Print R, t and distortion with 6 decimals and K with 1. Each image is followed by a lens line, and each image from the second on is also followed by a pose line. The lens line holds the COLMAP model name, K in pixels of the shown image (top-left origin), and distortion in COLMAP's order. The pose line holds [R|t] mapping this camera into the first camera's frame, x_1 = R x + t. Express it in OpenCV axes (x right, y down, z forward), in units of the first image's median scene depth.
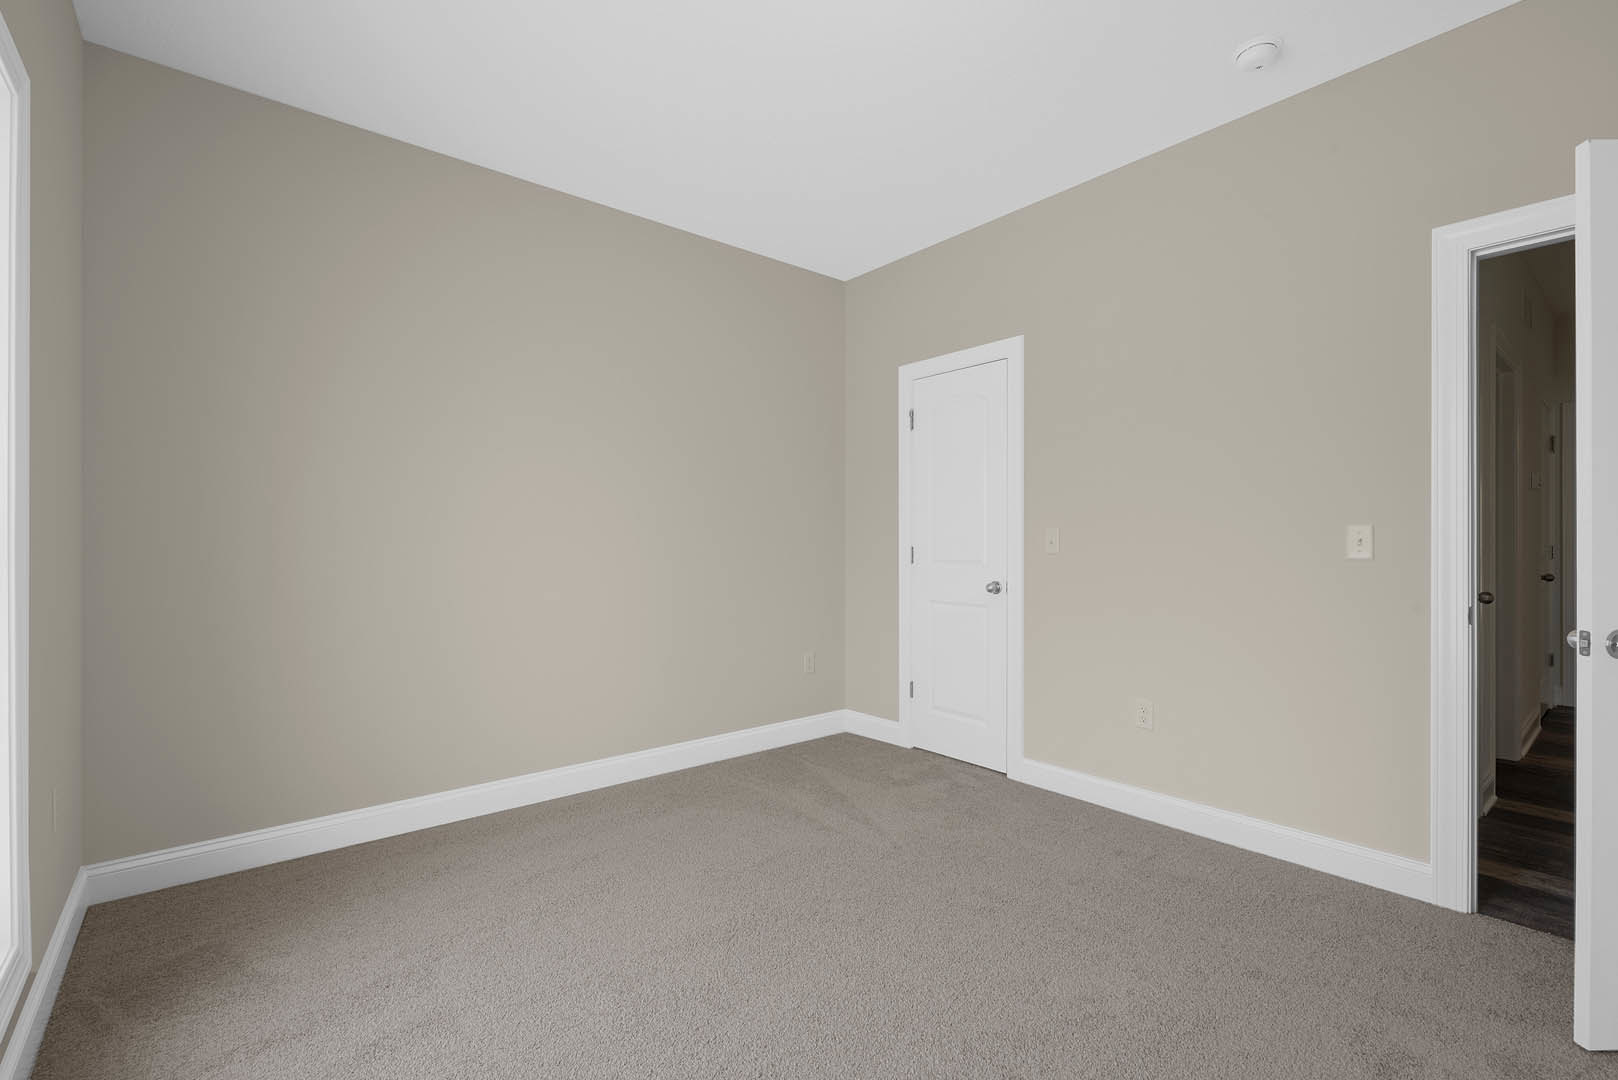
lens RADIAL K [[717.1, 0, 809.0], [0, 717.1, 540.0], [0, 0, 1]] dist [0.003086, 0.000422]
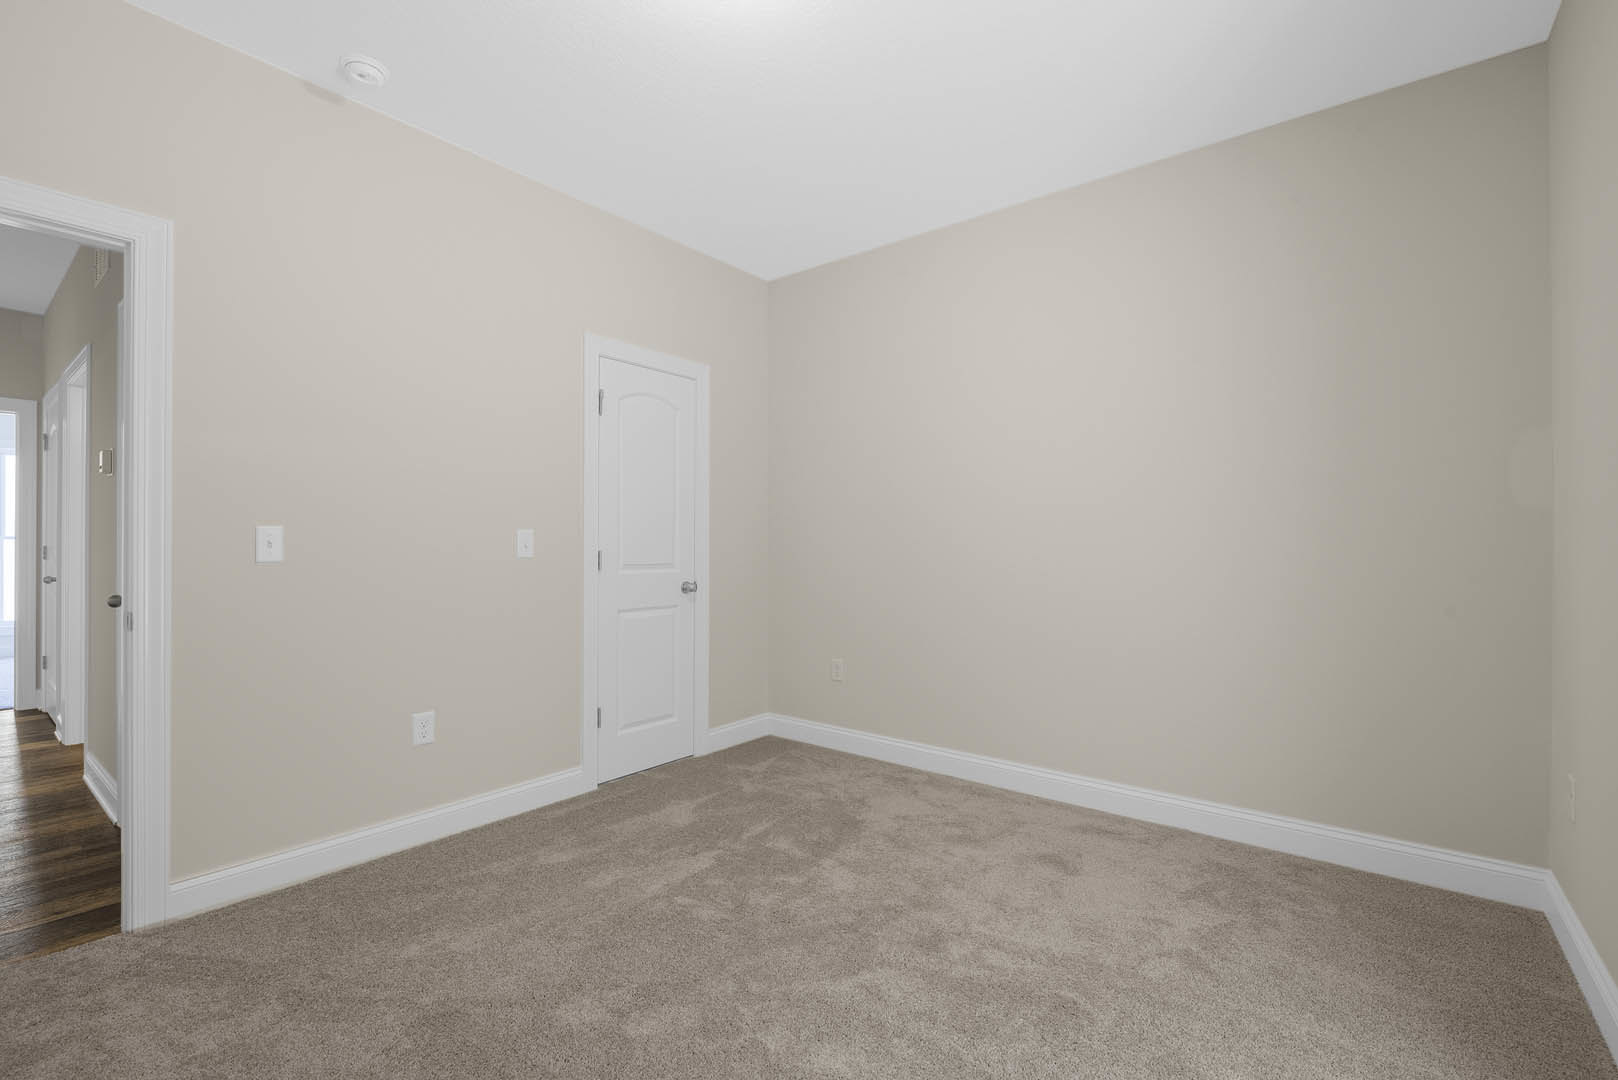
lens RADIAL K [[683.3, 0, 805.3], [0, 683.3, 539.8], [0, 0, 1]] dist [0.000245, -0.000395]
pose [[-0.196648, 0.008107, 0.980441, -0.722854], [-0.005662, 0.999940, -0.009404, 0.002837], [-0.980458, -0.007401, -0.196590, 0.943348]]
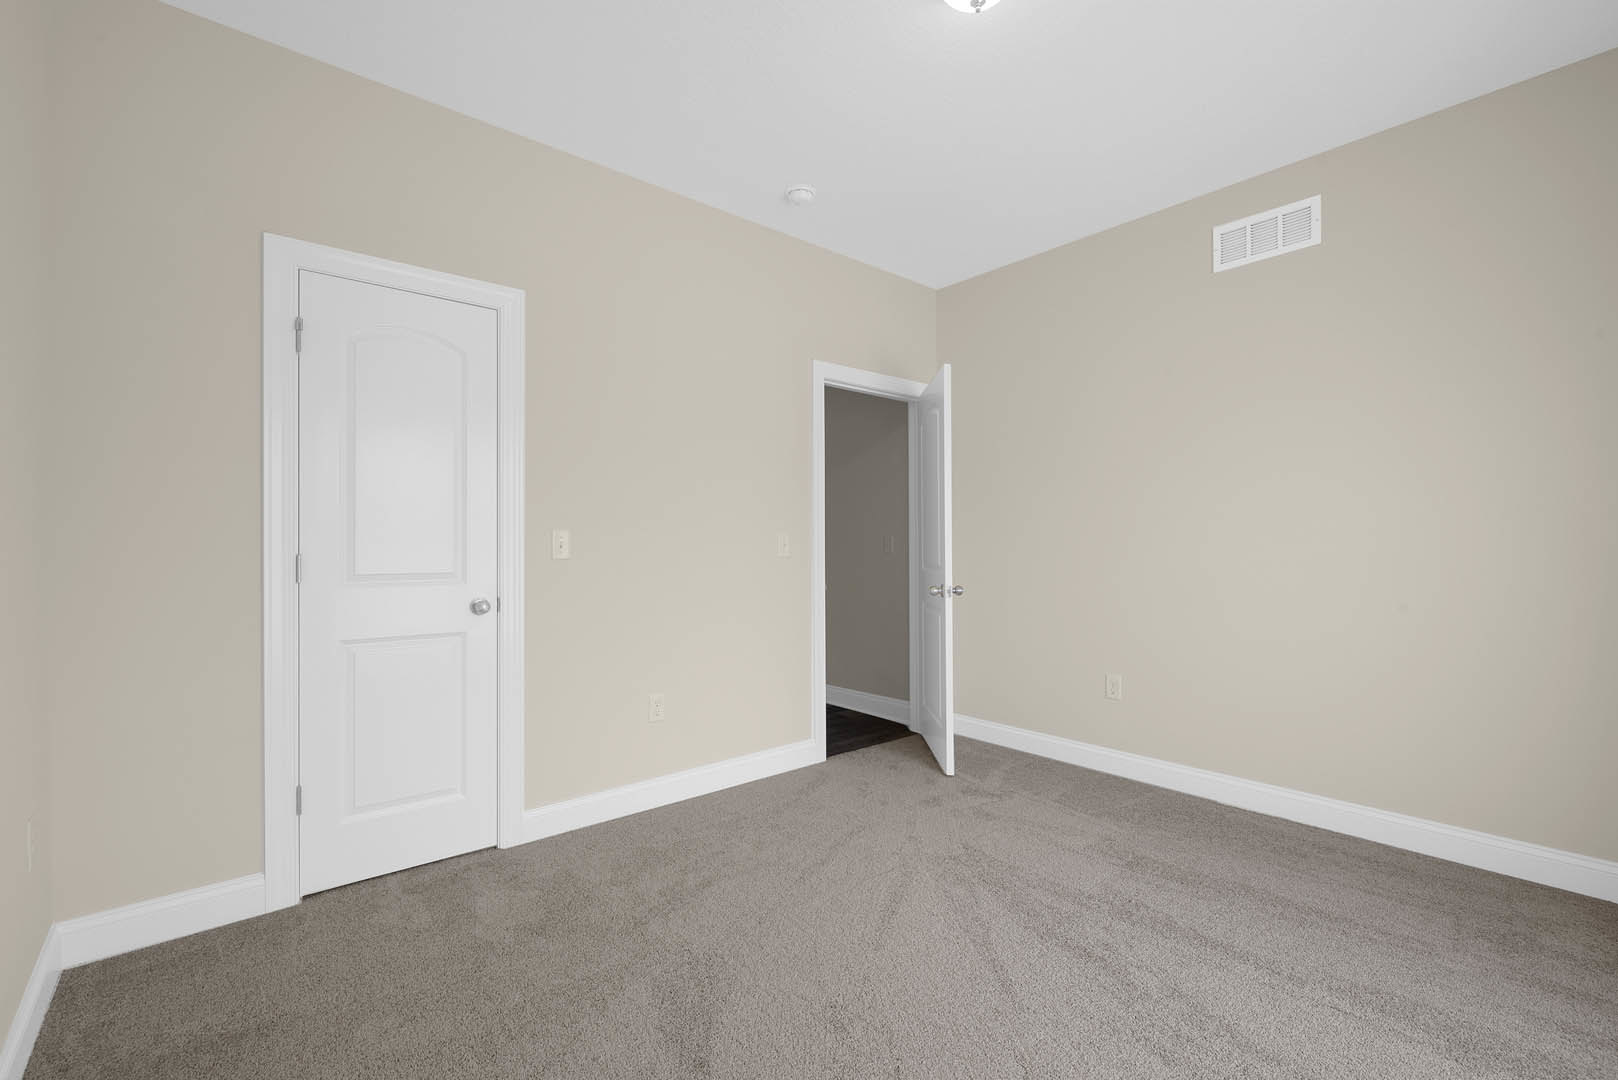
lens RADIAL K [[717.1, 0, 809.0], [0, 717.1, 540.0], [0, 0, 1]] dist [0.003086, 0.000422]
pose [[-0.015973, 0.005552, 0.999857, -0.459290], [0.000083, 0.999985, -0.005551, 0.000588], [-0.999872, -0.000006, -0.015973, 0.611138]]
